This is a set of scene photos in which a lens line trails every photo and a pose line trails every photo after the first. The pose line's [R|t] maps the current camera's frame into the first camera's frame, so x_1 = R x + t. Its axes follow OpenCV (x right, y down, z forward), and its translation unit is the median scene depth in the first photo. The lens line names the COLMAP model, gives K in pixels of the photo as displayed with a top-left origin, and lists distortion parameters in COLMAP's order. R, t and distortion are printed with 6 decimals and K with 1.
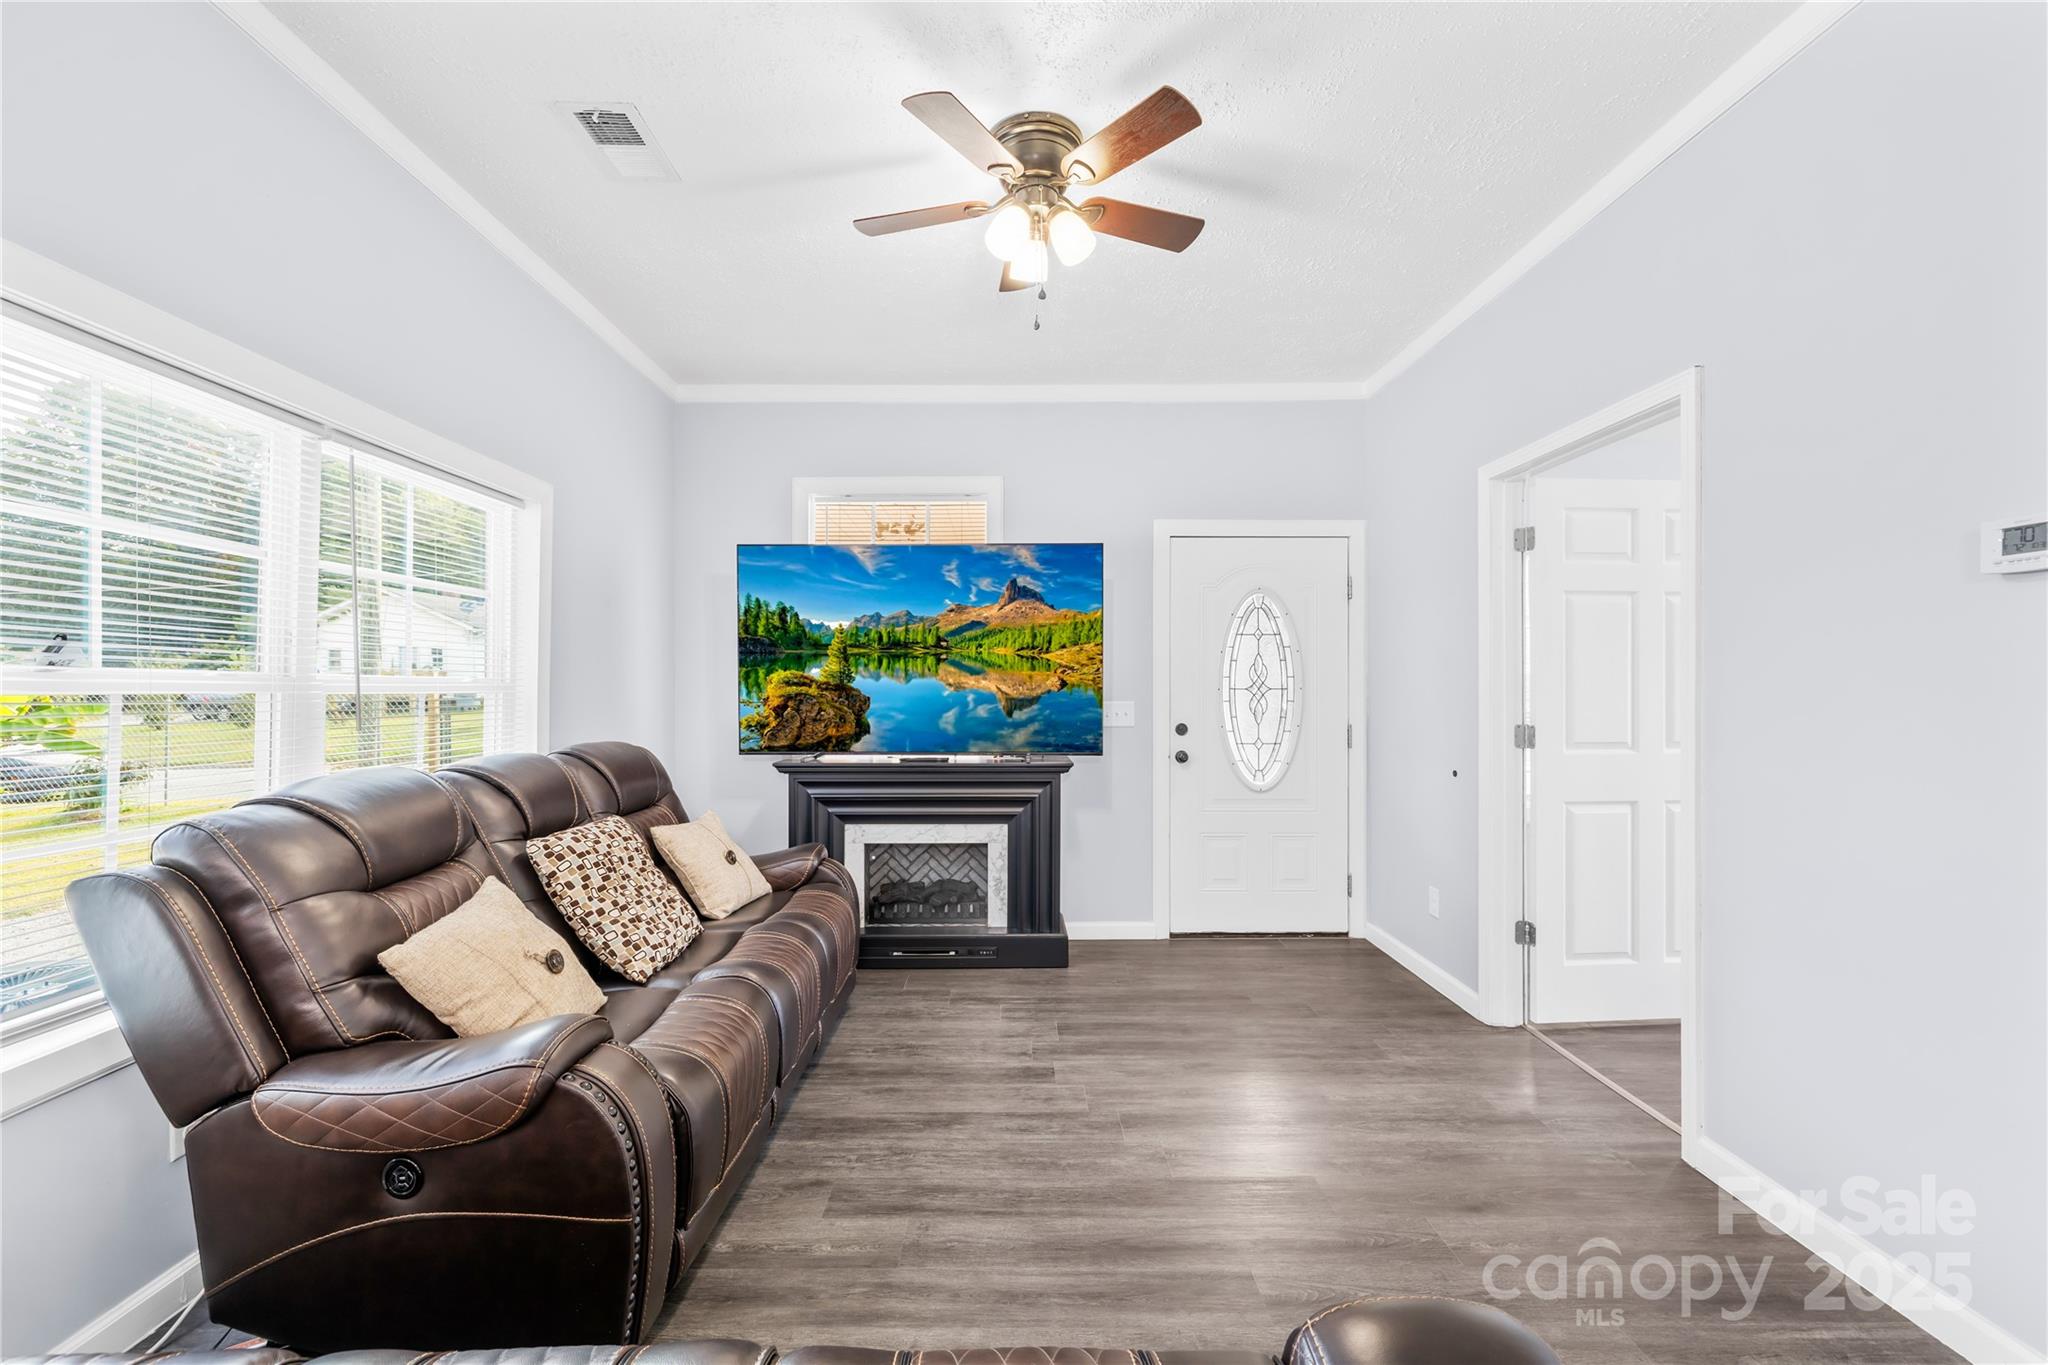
lens RADIAL K [[856.3, 0, 1008.2], [0, 856.3, 686.4], [0, 0, 1]] dist [0.000752, 0.000029]
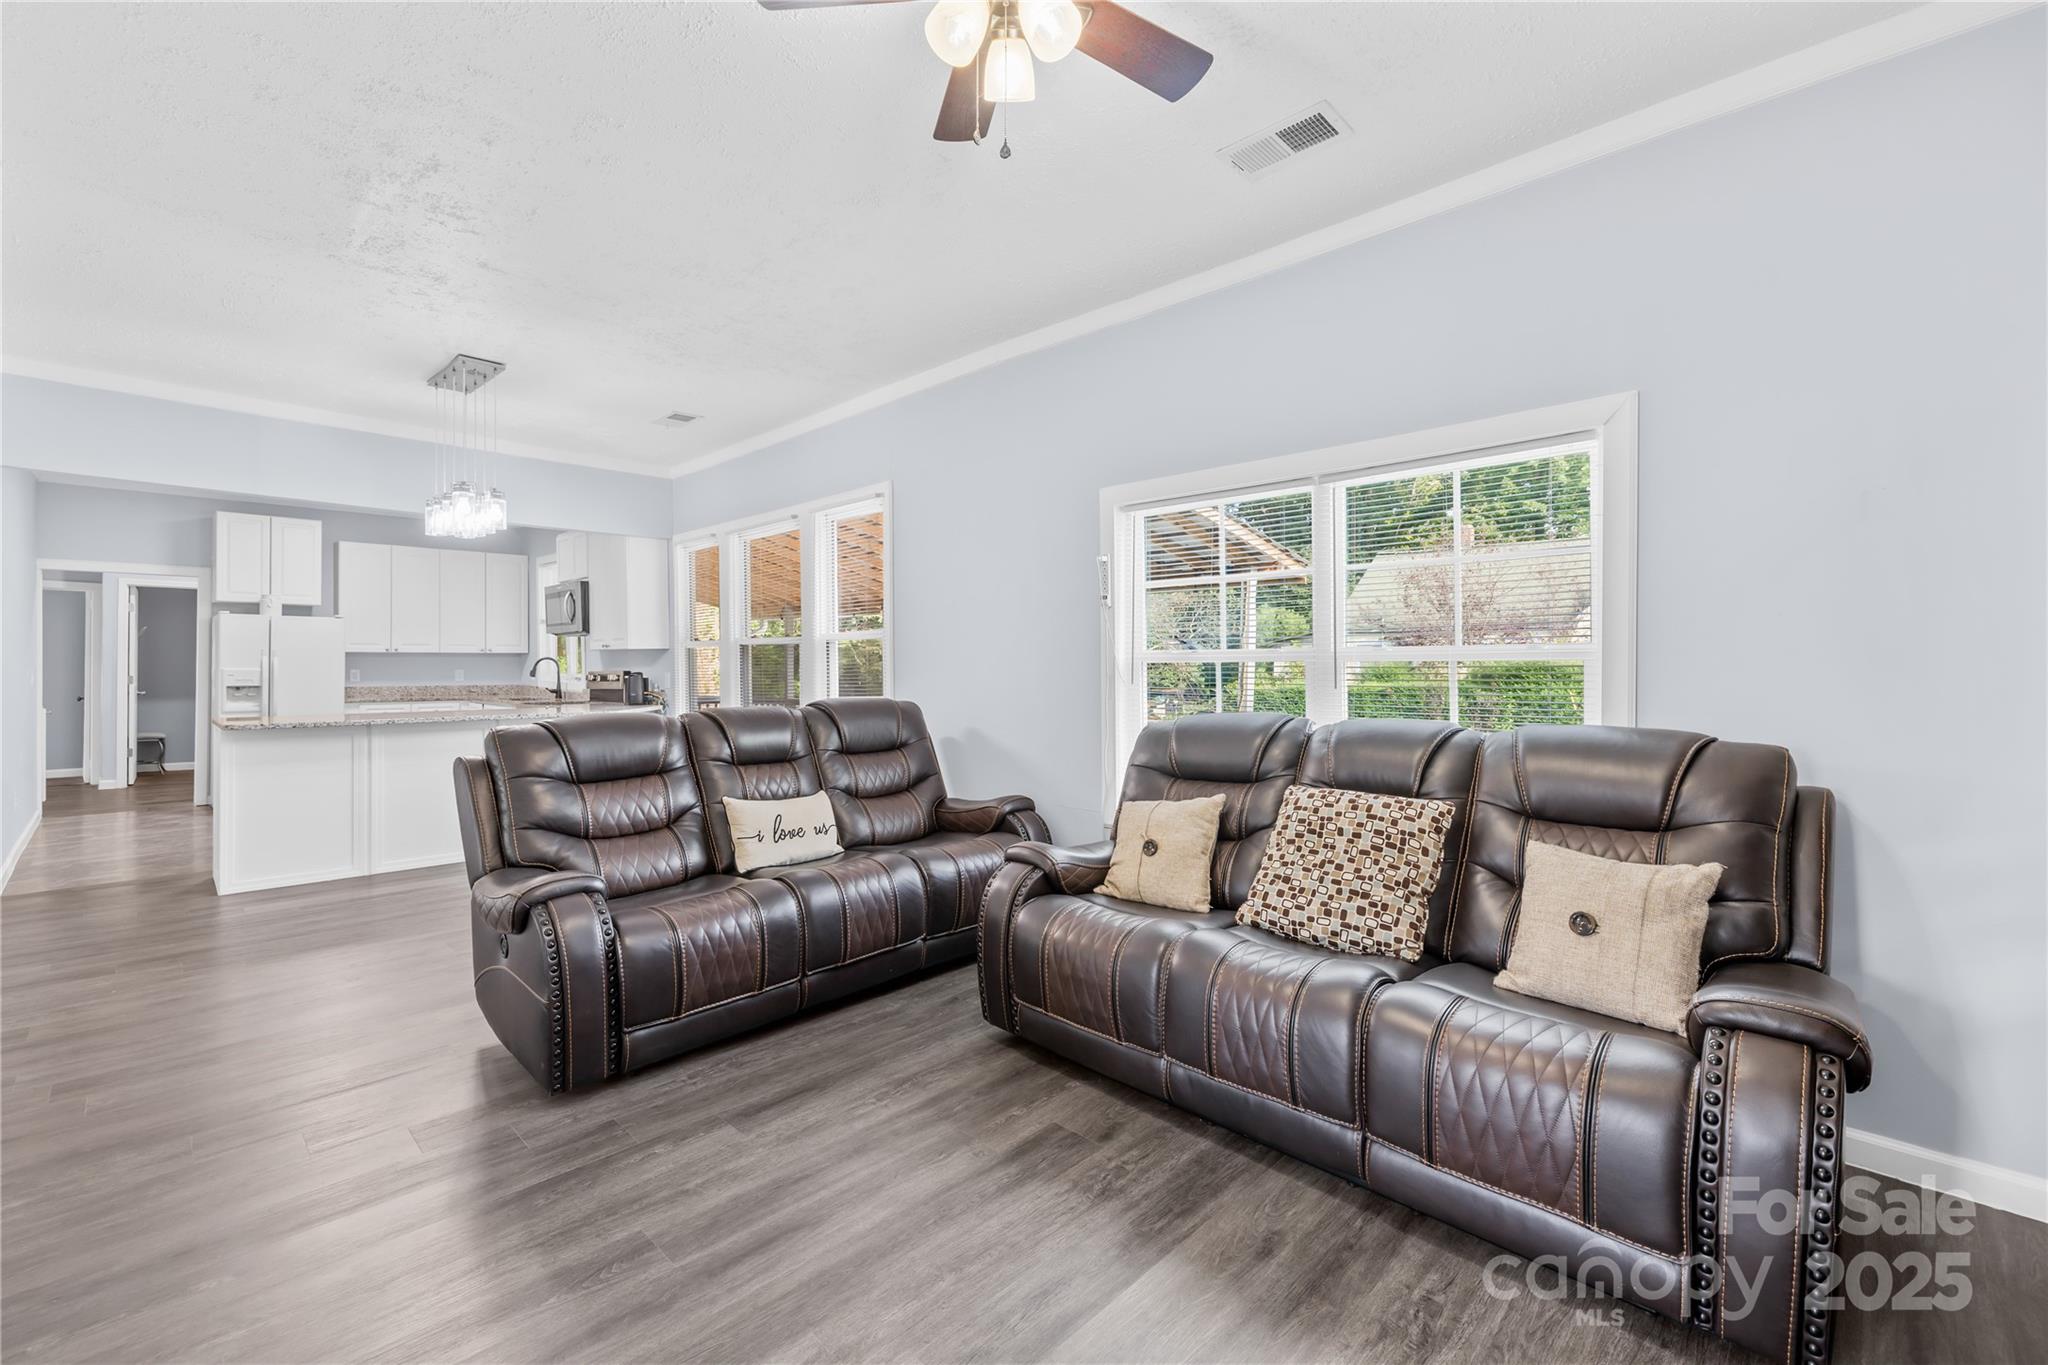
lens RADIAL K [[856.3, 0, 1017.7], [0, 856.3, 674.5], [0, 0, 1]] dist [0.000752, 0.000029]
pose [[-0.700091, 0.001957, -0.714051, 0.534806], [0.004821, 0.999986, -0.001986, 0.025661], [0.714037, -0.004833, -0.700091, 1.507259]]
